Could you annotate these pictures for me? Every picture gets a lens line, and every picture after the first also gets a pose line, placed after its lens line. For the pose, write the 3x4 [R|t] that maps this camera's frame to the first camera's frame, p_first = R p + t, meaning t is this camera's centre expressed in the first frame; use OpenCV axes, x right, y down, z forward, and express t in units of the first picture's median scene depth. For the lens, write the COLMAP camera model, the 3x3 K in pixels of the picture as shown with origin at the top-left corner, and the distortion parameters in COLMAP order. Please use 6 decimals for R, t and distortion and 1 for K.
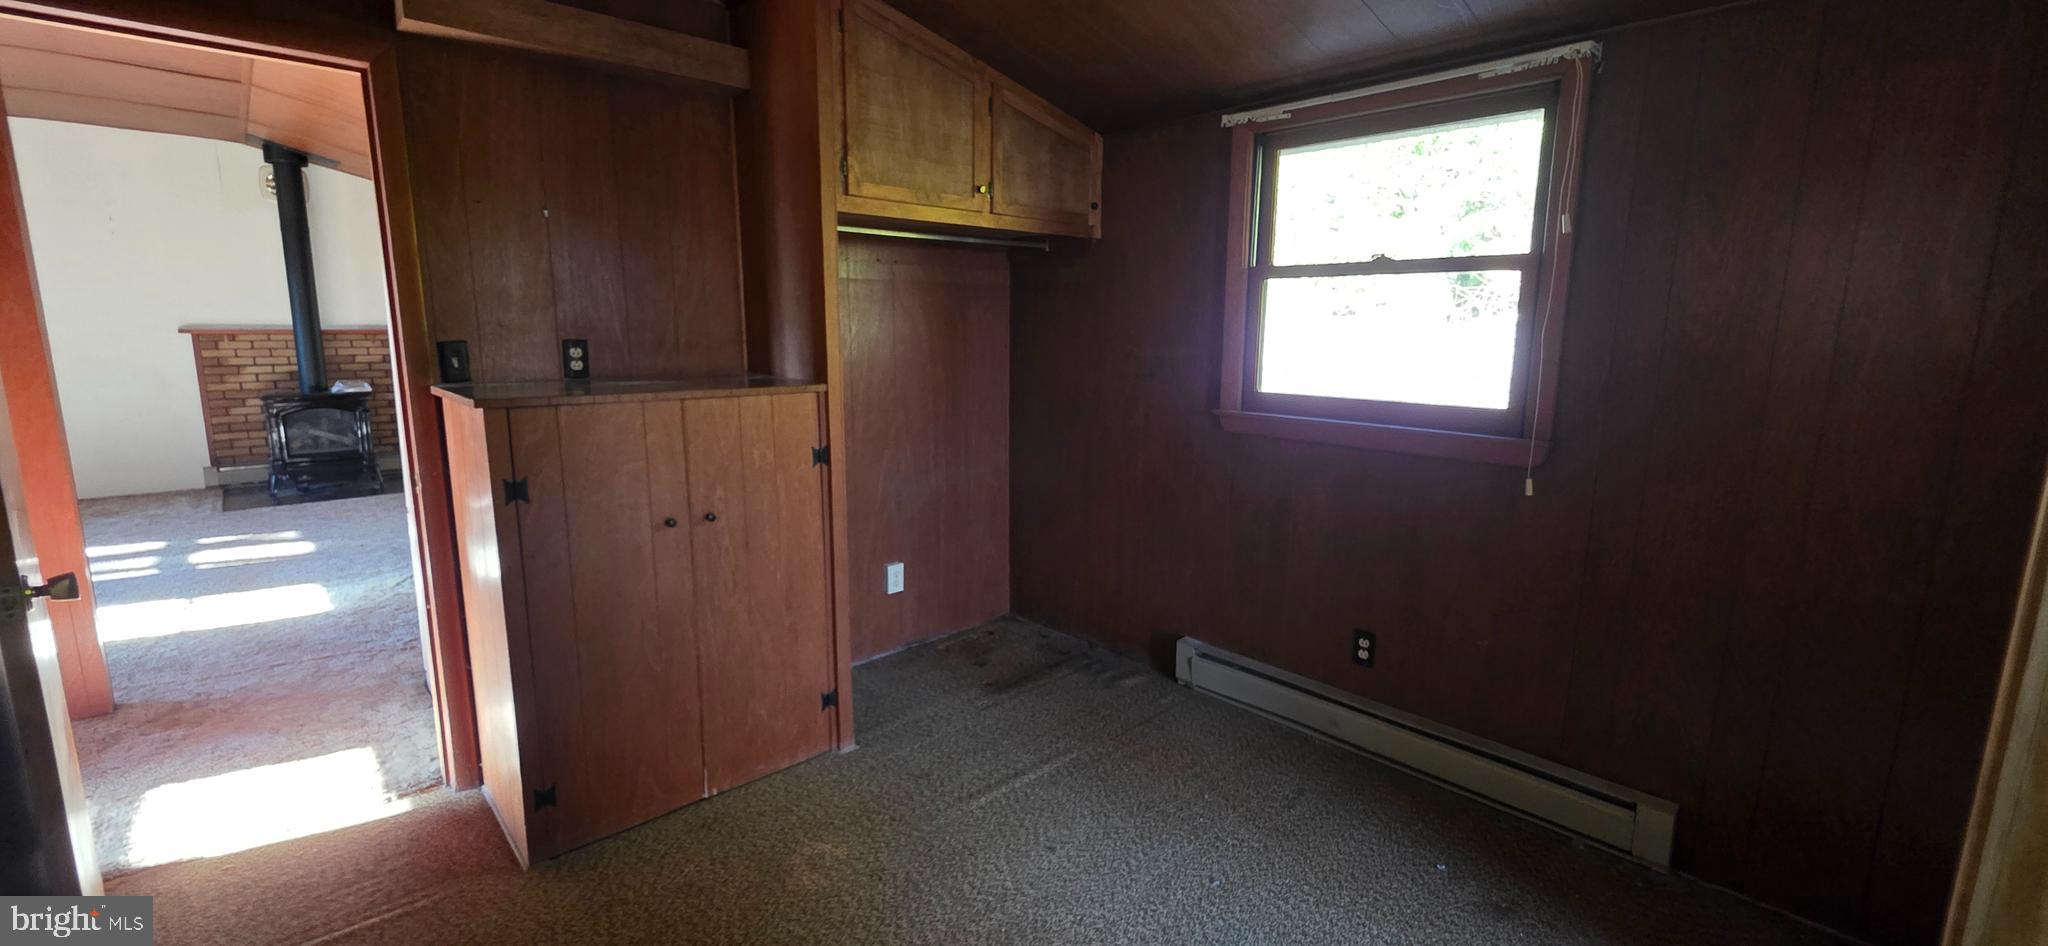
lens RADIAL K [[819.2, 0, 1027.5], [0, 819.2, 460.4], [0, 0, 1]] dist [-0.001464, -0.000423]
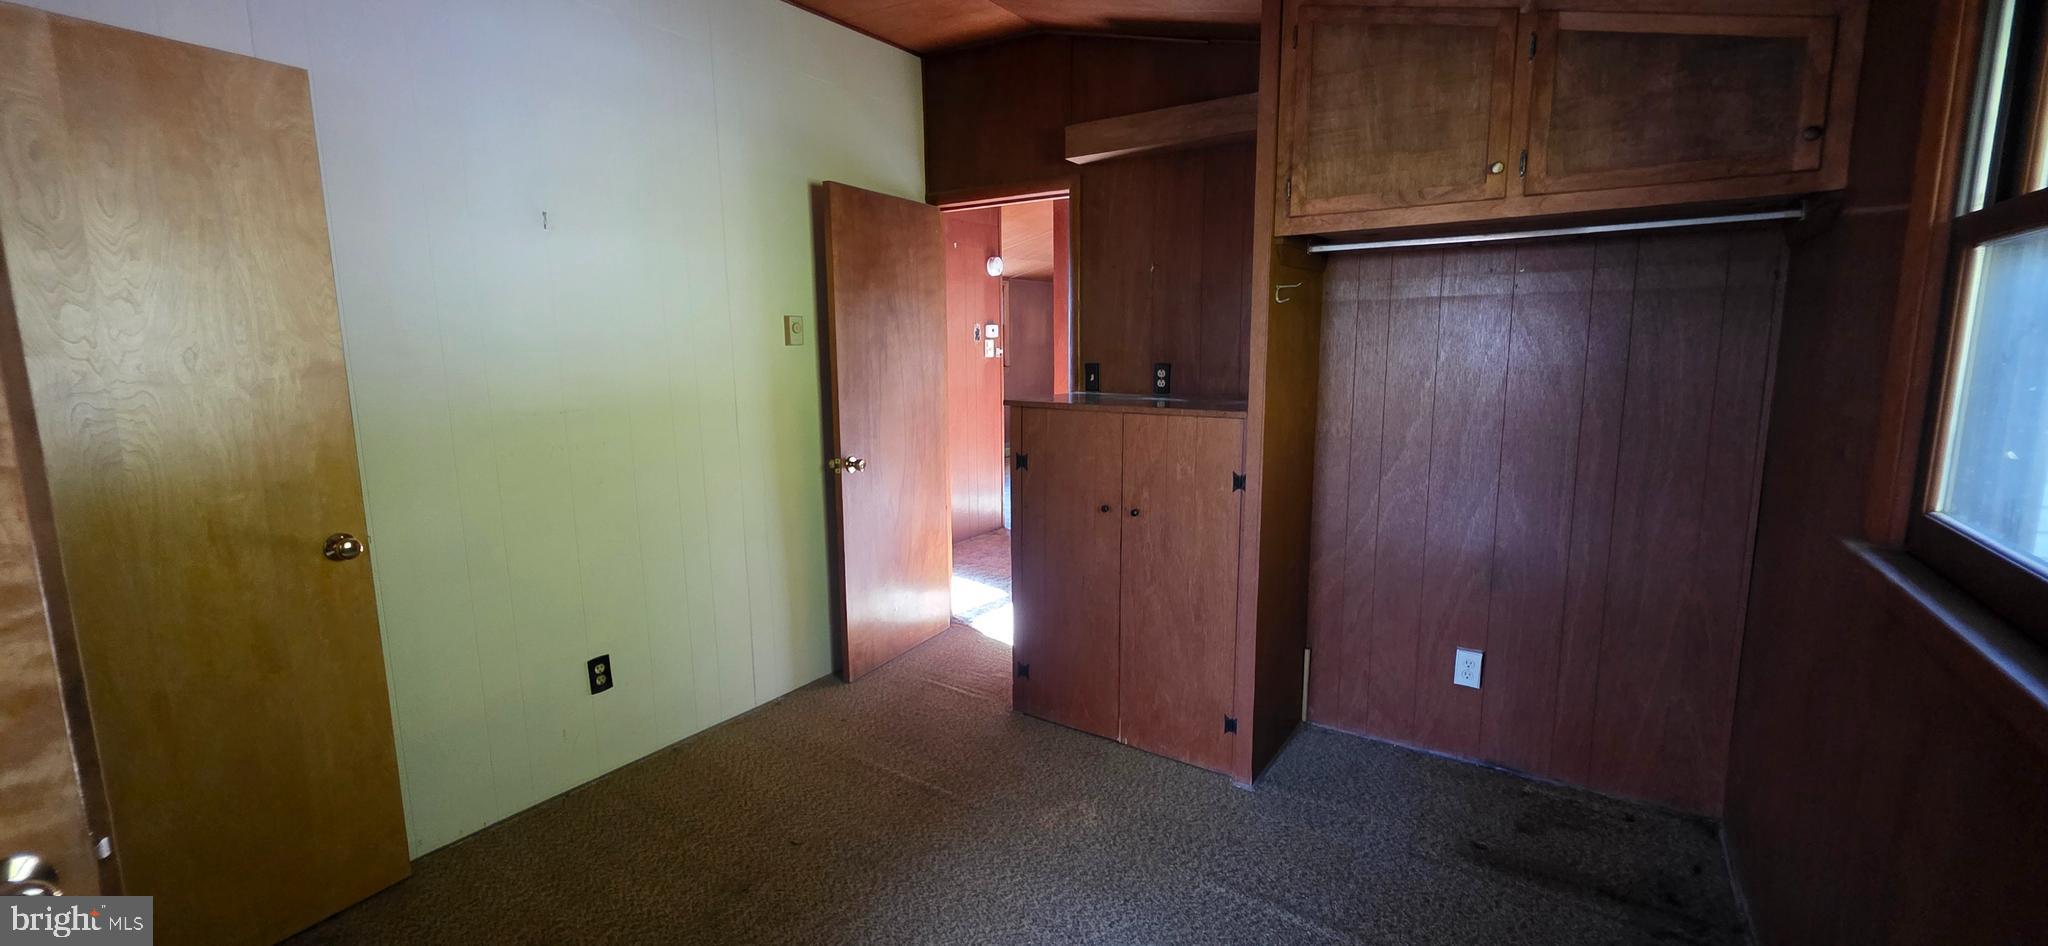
lens RADIAL K [[819.2, 0, 1027.5], [0, 819.2, 460.4], [0, 0, 1]] dist [-0.001464, -0.000423]
pose [[0.212607, 0.130513, -0.968382, 0.645525], [-0.154026, 0.983126, 0.098684, -0.088402], [0.964922, 0.128175, 0.229122, 0.499373]]
